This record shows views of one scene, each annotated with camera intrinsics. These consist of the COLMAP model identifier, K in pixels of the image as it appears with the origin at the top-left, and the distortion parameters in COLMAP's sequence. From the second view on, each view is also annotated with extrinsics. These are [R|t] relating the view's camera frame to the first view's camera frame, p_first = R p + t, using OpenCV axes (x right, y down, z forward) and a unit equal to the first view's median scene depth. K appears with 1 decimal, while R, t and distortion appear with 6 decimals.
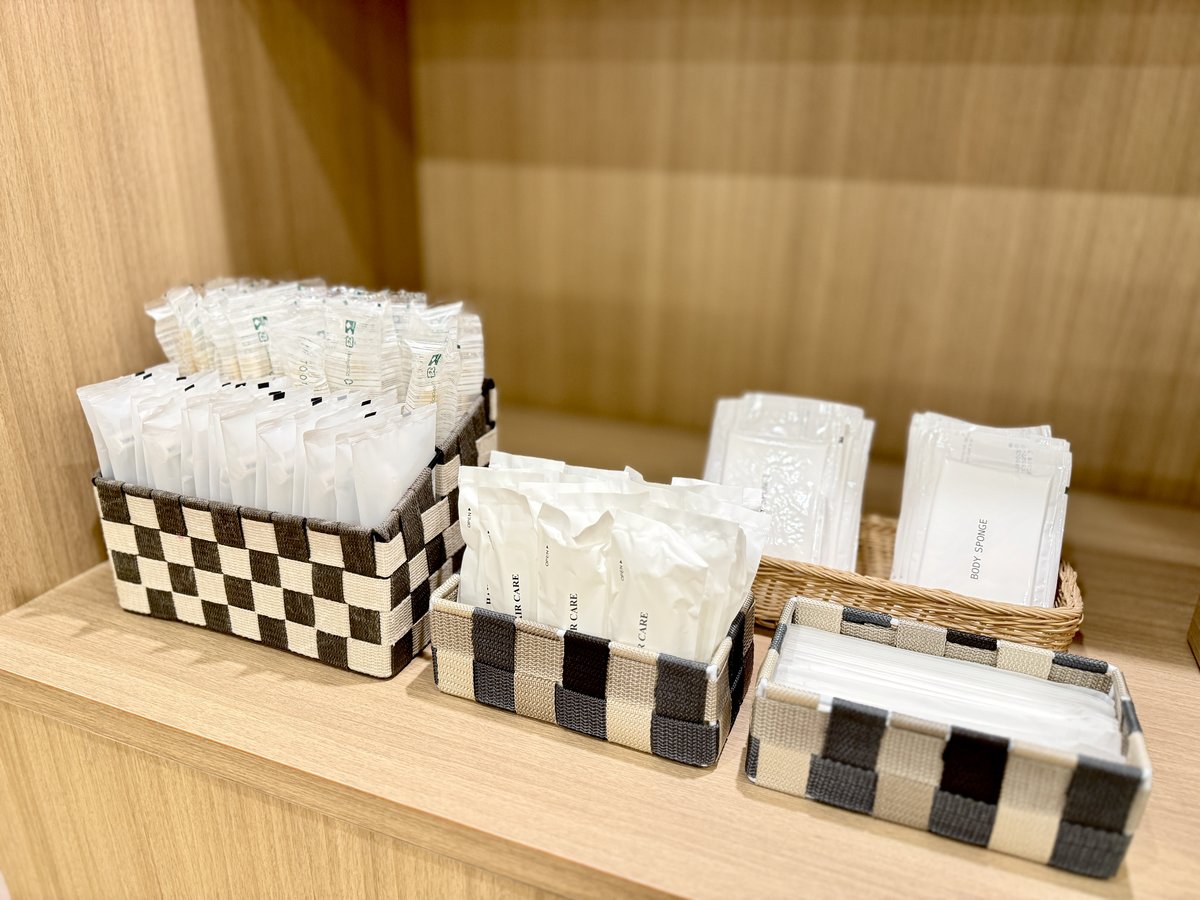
lens RADIAL K [[850.6, 0, 613.9], [0, 850.6, 453.6], [0, 0, 1]] dist [0.090440, -0.124185]
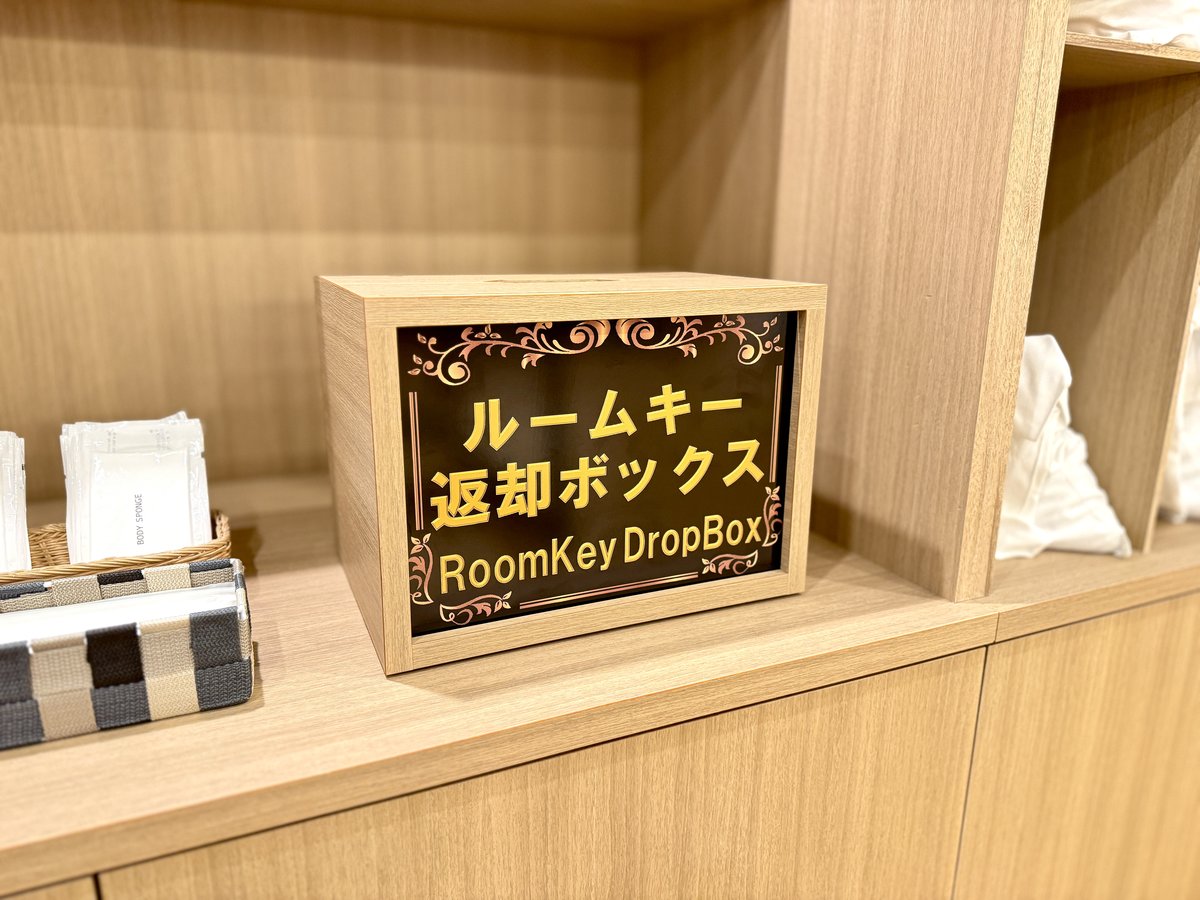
lens RADIAL K [[850.6, 0, 613.9], [0, 850.6, 453.6], [0, 0, 1]] dist [0.090440, -0.124185]
pose [[0.701050, -0.199911, 0.684518, 0.112707], [0.266337, 0.963841, 0.008716, 0.222660], [-0.661509, 0.176202, 0.728944, -0.338652]]
